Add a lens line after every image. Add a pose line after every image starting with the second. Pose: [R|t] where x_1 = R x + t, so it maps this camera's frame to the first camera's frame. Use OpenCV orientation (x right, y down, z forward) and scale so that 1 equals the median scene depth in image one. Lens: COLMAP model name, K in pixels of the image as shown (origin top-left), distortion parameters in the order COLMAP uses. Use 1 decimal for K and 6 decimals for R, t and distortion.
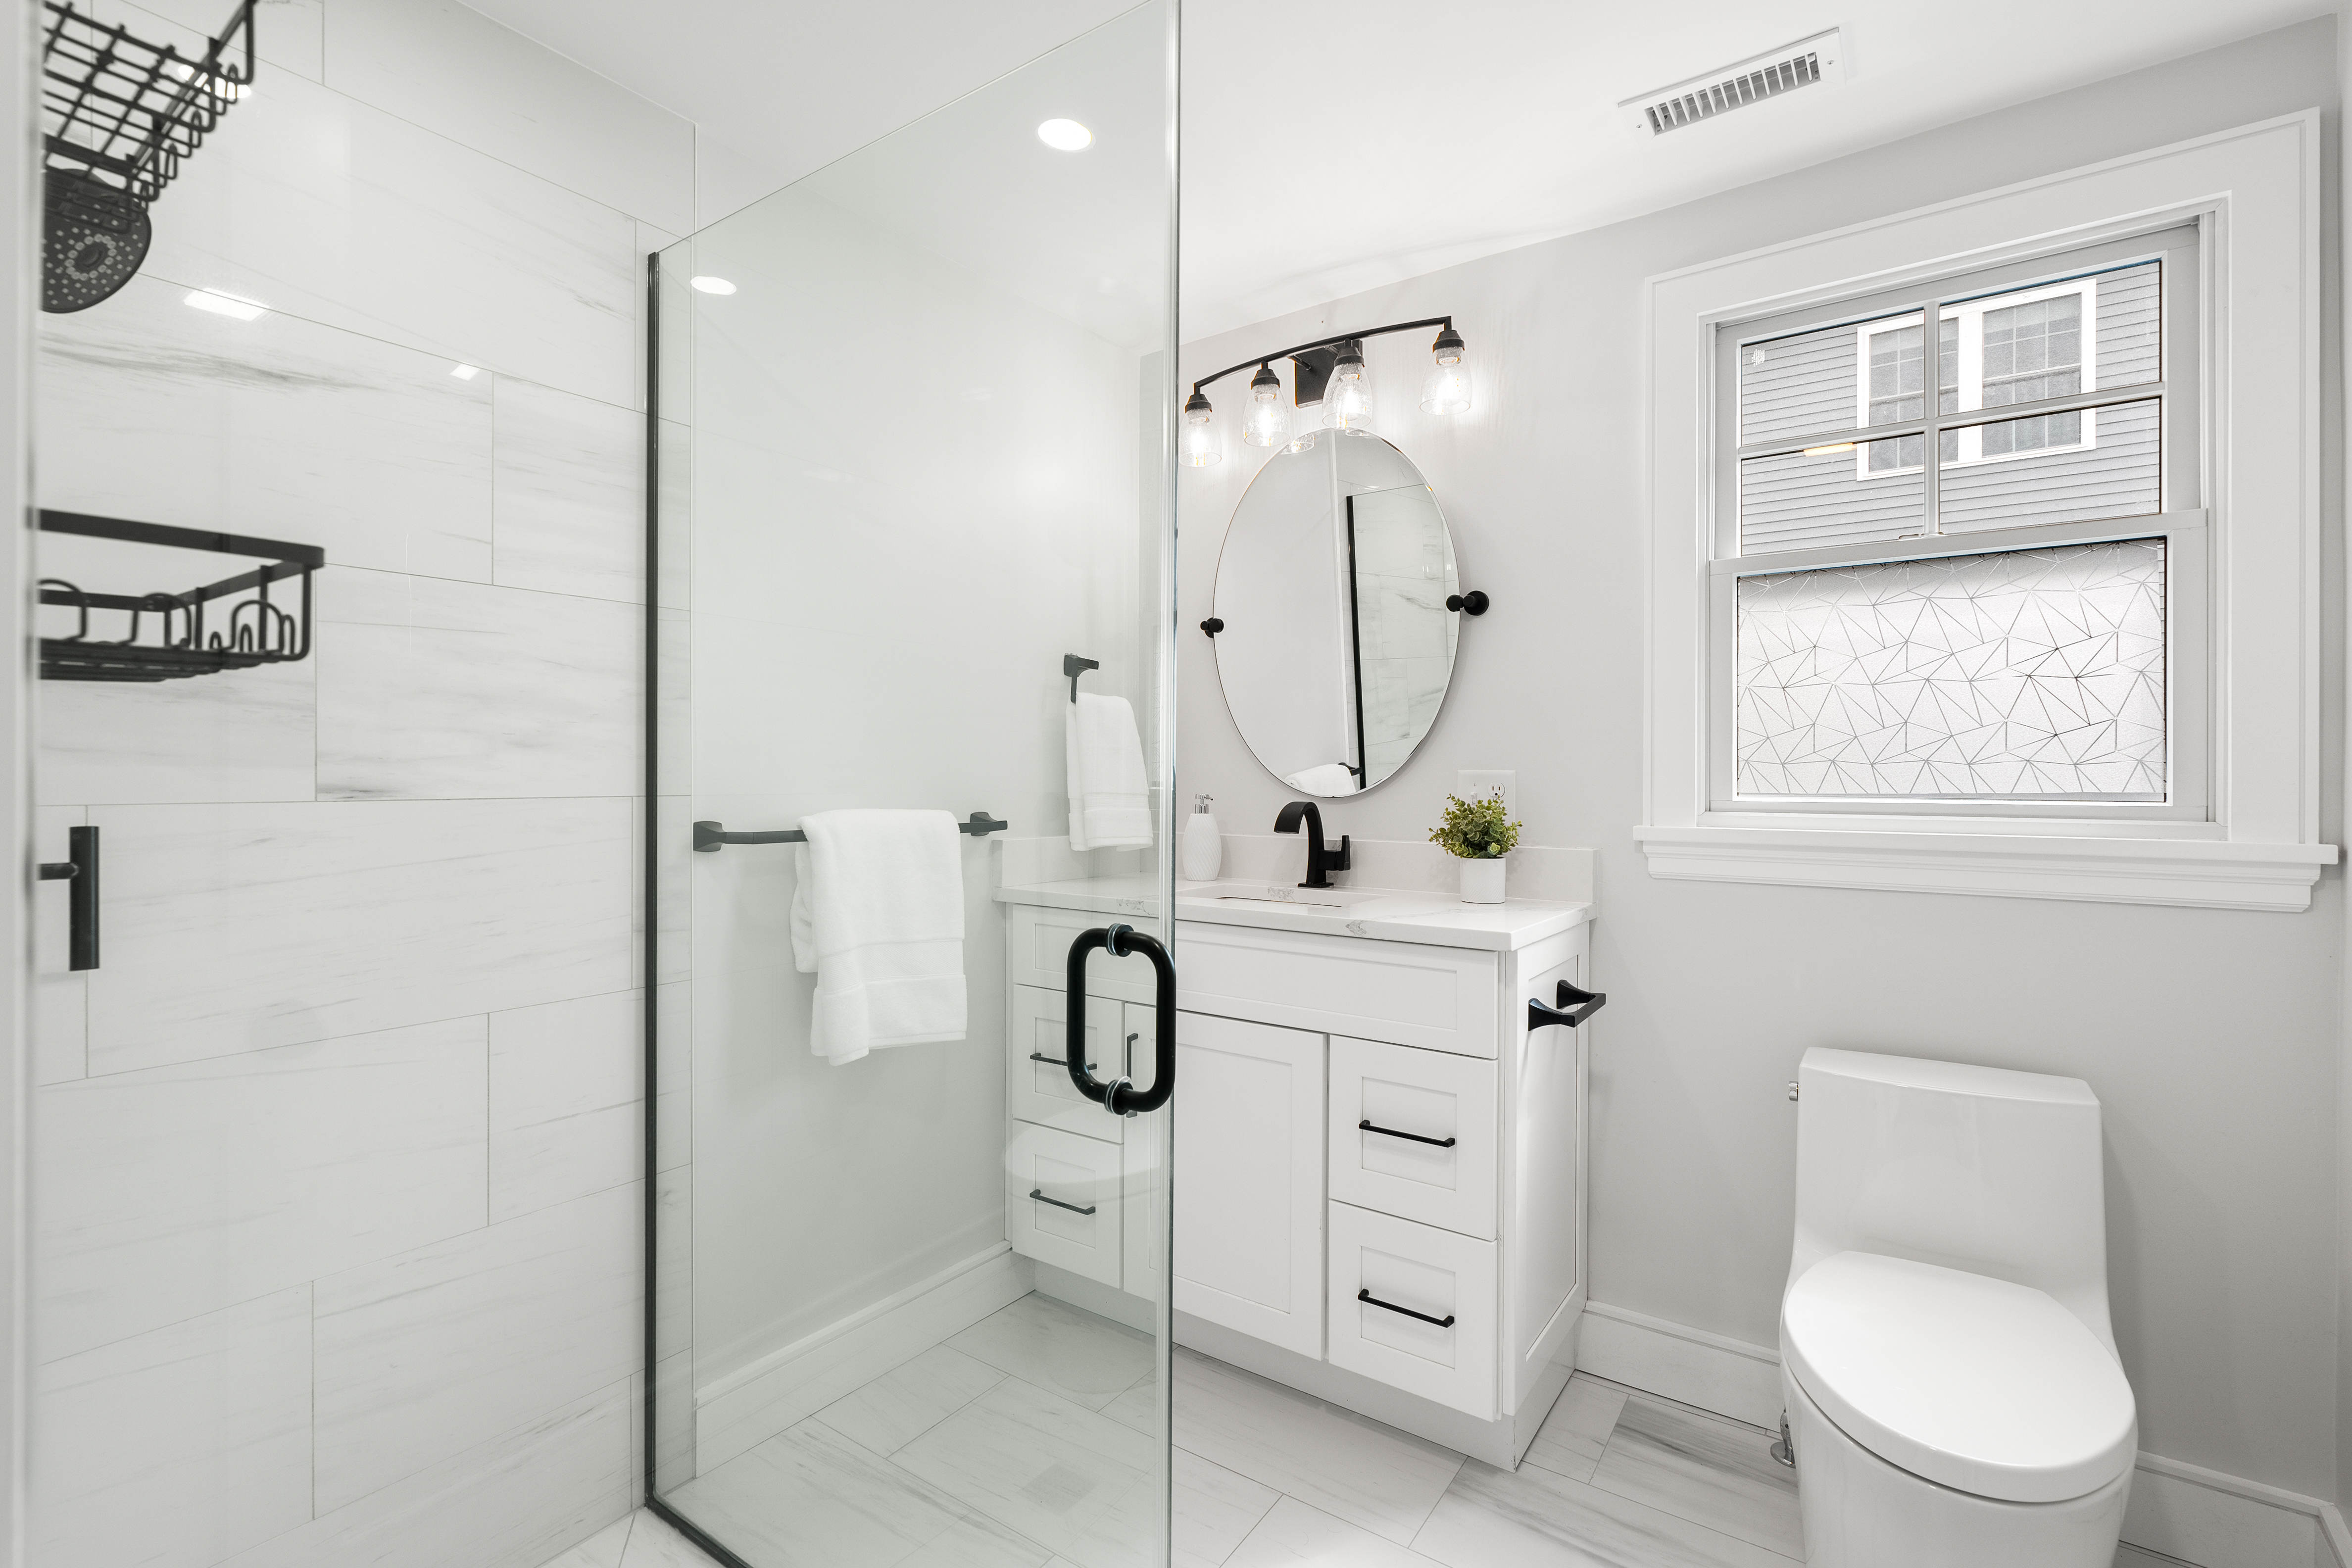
lens RADIAL K [[1068.1, 0, 1184.8], [0, 1068.1, 772.9], [0, 0, 1]] dist [-0.007514, 0.002621]
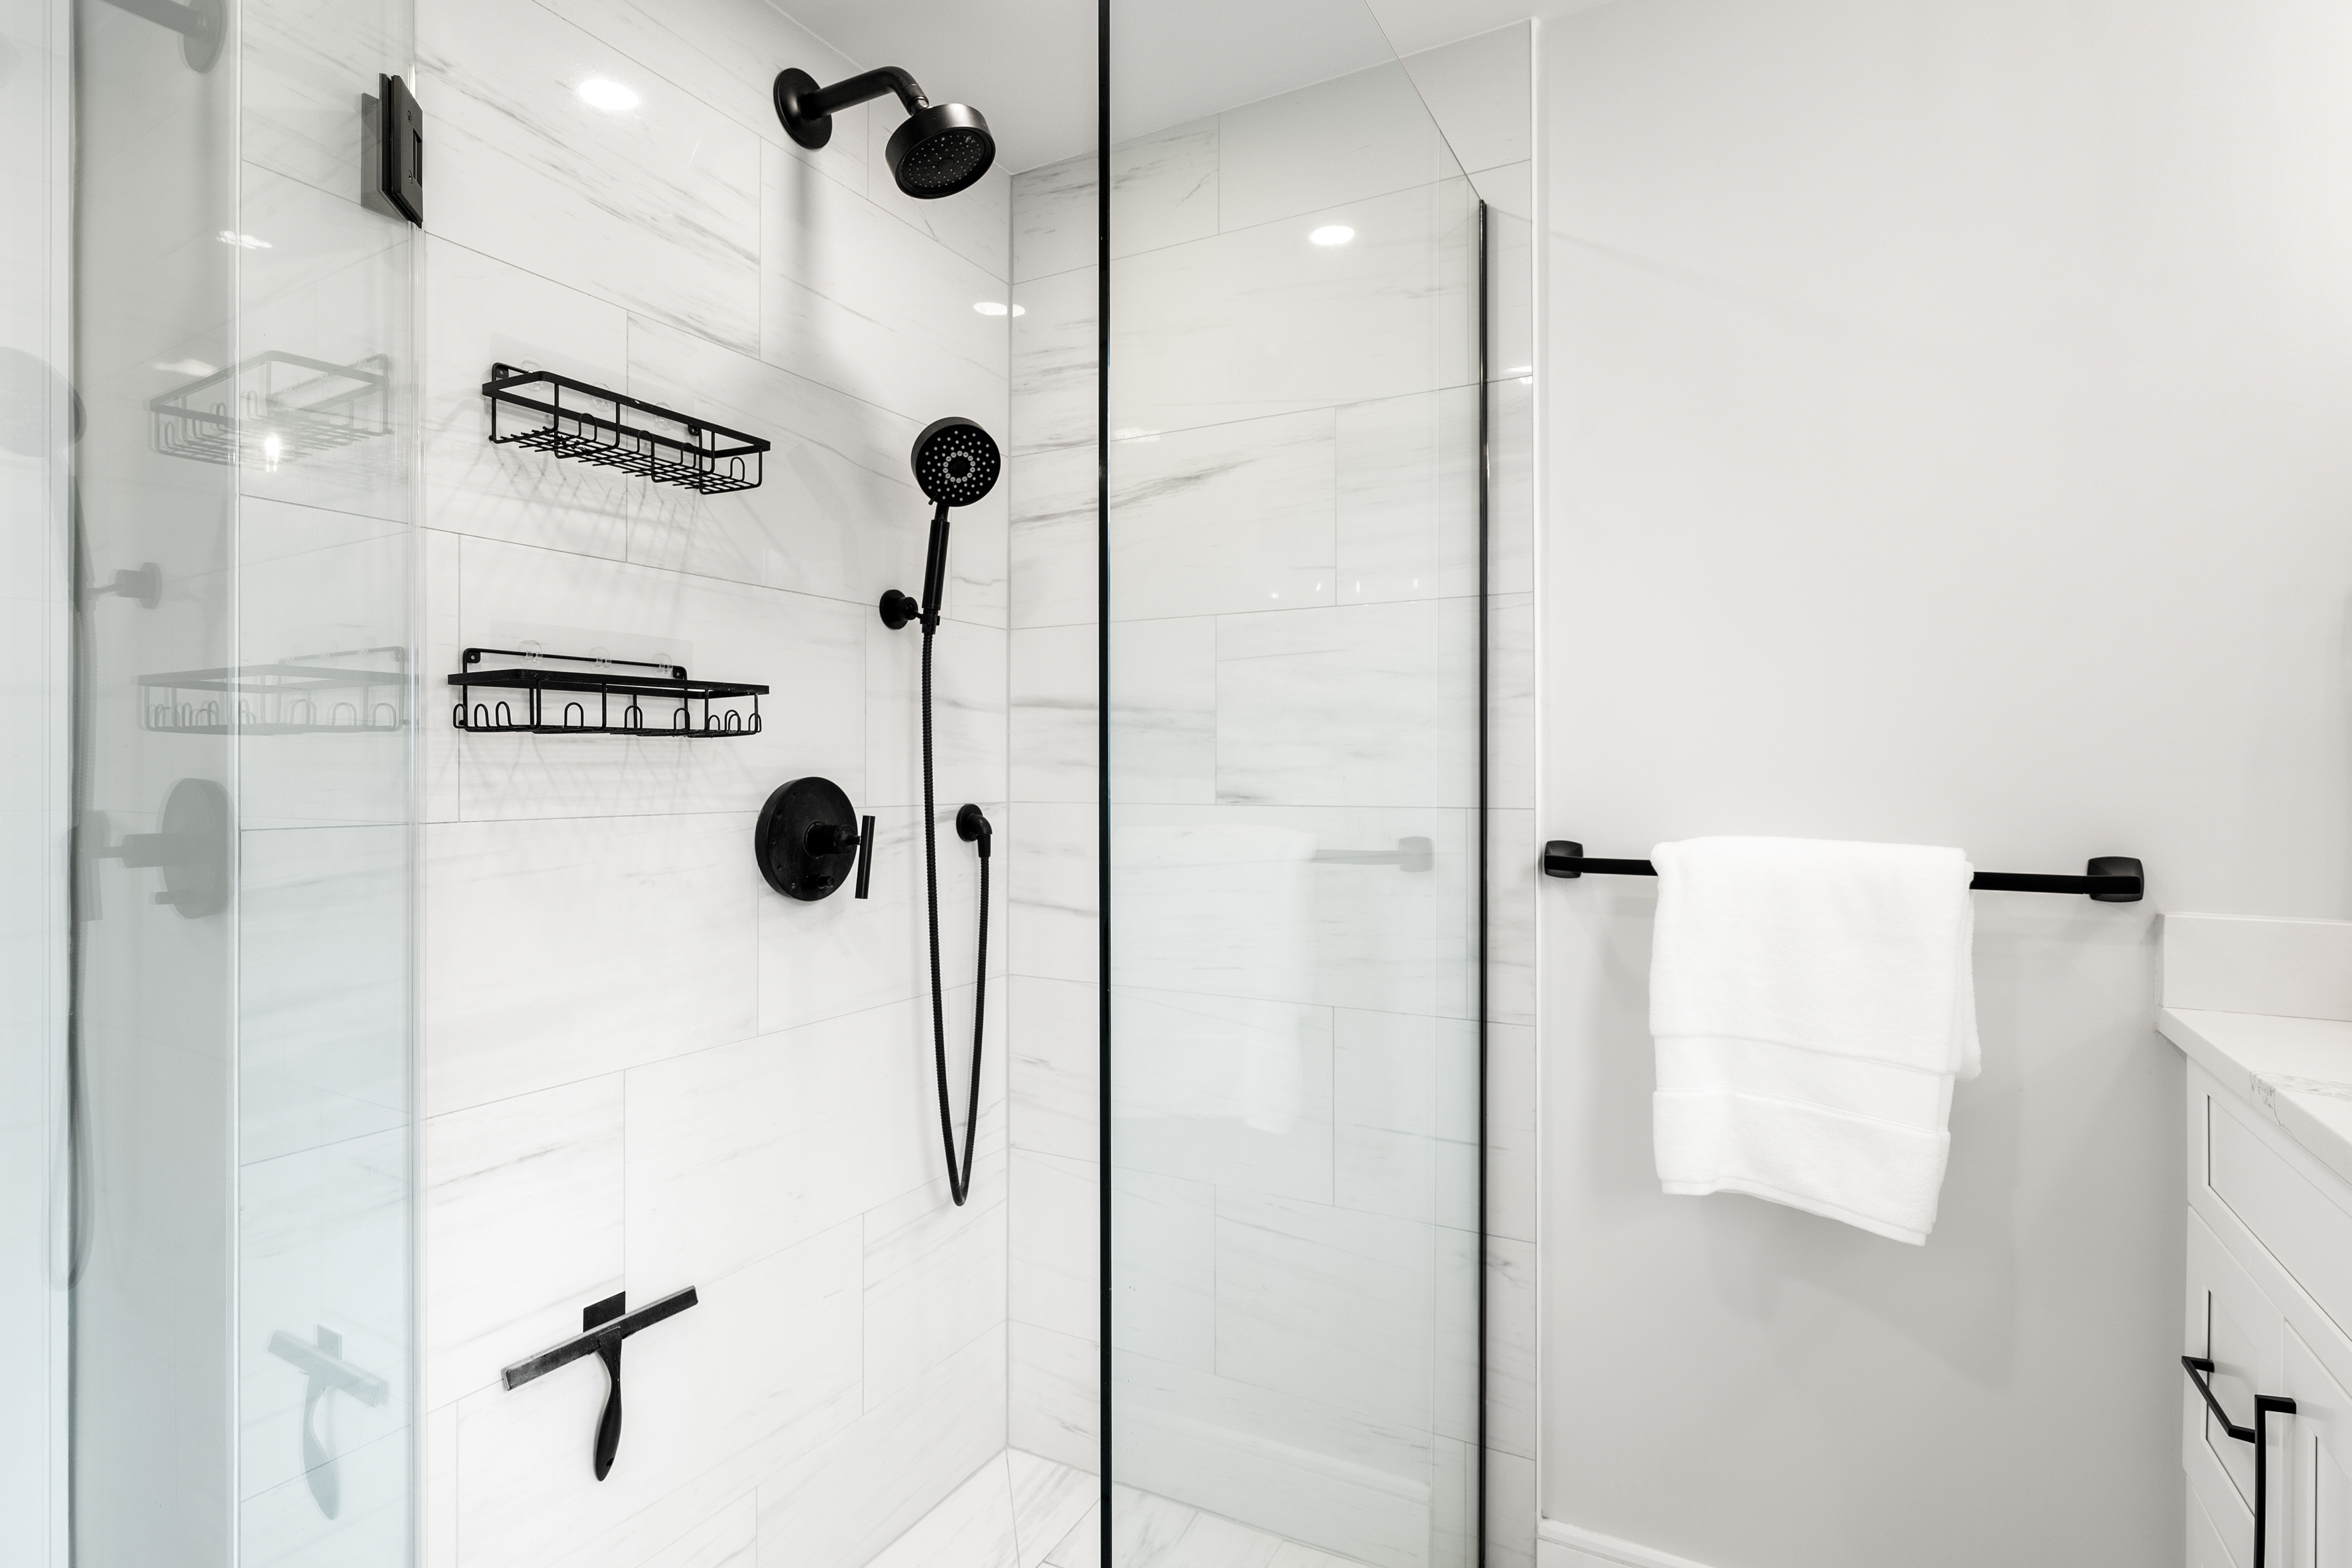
lens RADIAL K [[1185.0, 0, 1175.5], [0, 1185.0, 778.5], [0, 0, 1]] dist [-0.000303, 0.000090]
pose [[0.118608, -0.000853, -0.992941, 0.461107], [-0.001387, 0.999999, -0.001025, -0.002199], [0.992940, 0.001498, 0.118606, 0.634109]]
